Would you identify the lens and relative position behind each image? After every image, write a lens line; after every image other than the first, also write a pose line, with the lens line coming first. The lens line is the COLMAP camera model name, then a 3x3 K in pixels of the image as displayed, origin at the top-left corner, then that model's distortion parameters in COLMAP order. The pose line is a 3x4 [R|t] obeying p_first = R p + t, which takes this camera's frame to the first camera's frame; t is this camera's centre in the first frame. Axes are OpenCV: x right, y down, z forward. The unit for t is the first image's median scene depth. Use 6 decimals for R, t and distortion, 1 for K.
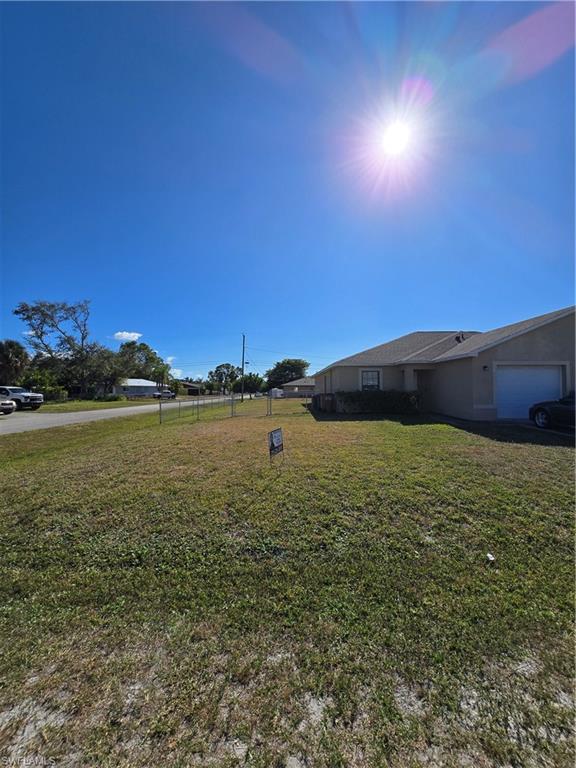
lens RADIAL K [[316.8, 0, 287.8], [0, 316.8, 387.9], [0, 0, 1]] dist [0.004072, 0.002516]
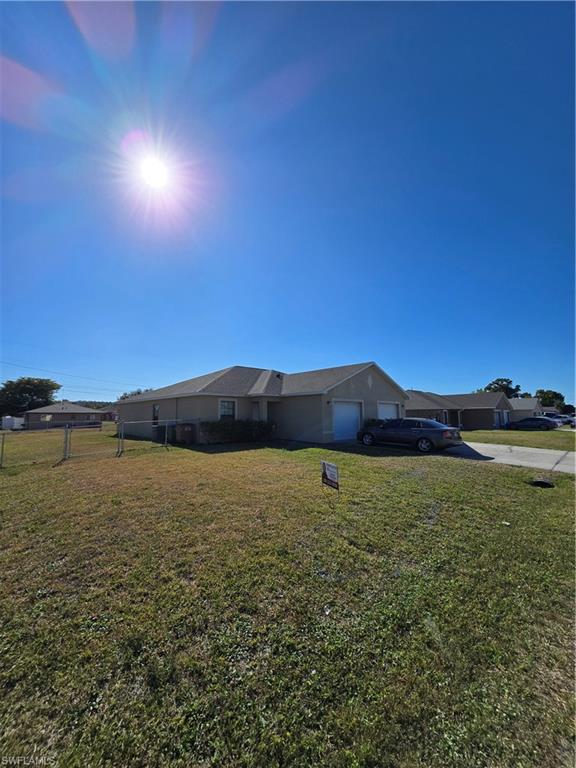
lens RADIAL K [[316.8, 0, 290.7], [0, 316.8, 380.3], [0, 0, 1]] dist [0.004072, 0.002516]
pose [[0.732173, 0.076294, 0.676832, -0.102600], [-0.001703, 0.993909, -0.110194, -0.002610], [-0.681117, 0.079528, 0.727843, 0.034312]]
